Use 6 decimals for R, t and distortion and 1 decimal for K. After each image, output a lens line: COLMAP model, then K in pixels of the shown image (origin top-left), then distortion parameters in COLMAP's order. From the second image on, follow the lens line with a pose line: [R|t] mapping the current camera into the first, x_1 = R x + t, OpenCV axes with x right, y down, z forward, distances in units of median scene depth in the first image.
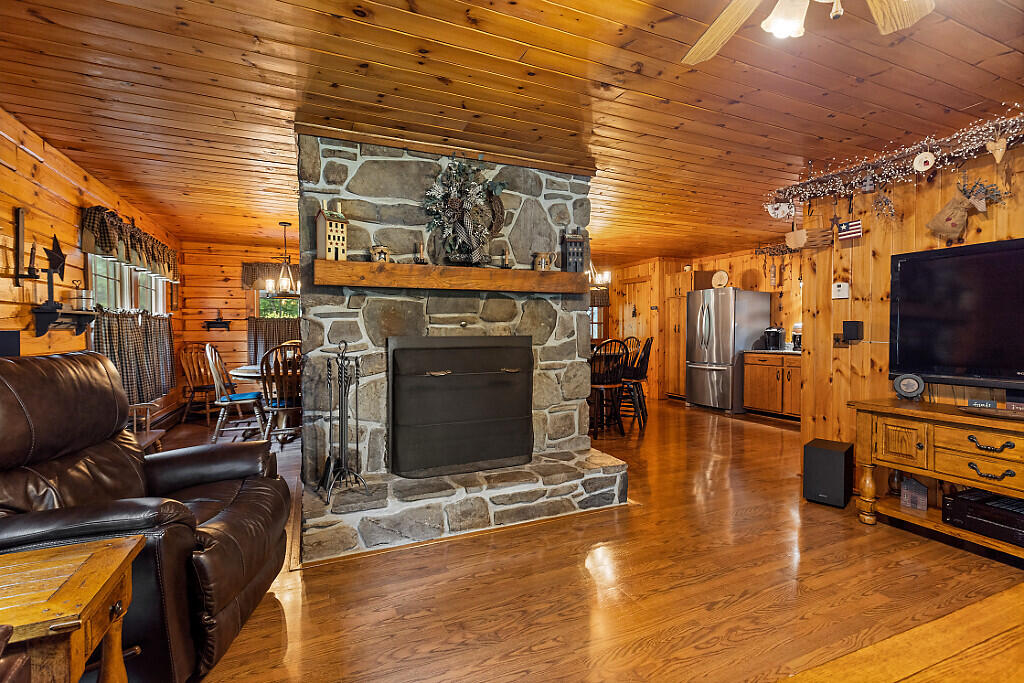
lens RADIAL K [[465.1, 0, 502.3], [0, 465.1, 335.7], [0, 0, 1]] dist [0.002477, 0.000044]
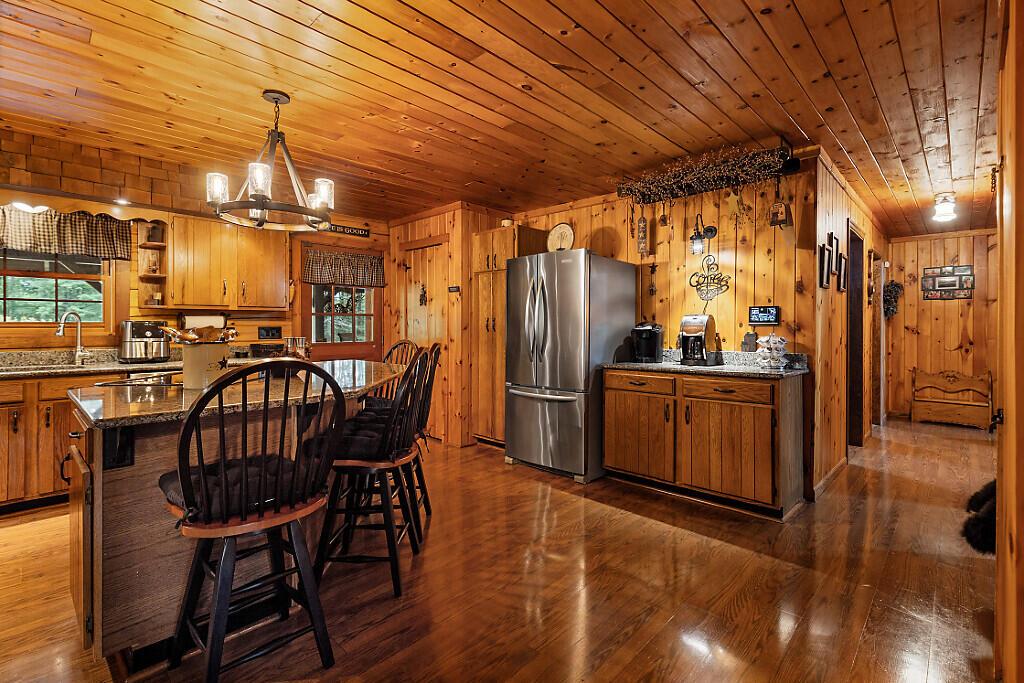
lens RADIAL K [[465.1, 0, 511.6], [0, 465.1, 333.9], [0, 0, 1]] dist [0.002477, 0.000044]
pose [[0.920556, -0.002484, 0.390604, 0.183063], [0.001594, 0.999995, 0.002602, -0.005496], [-0.390608, -0.001773, 0.920555, 0.481214]]
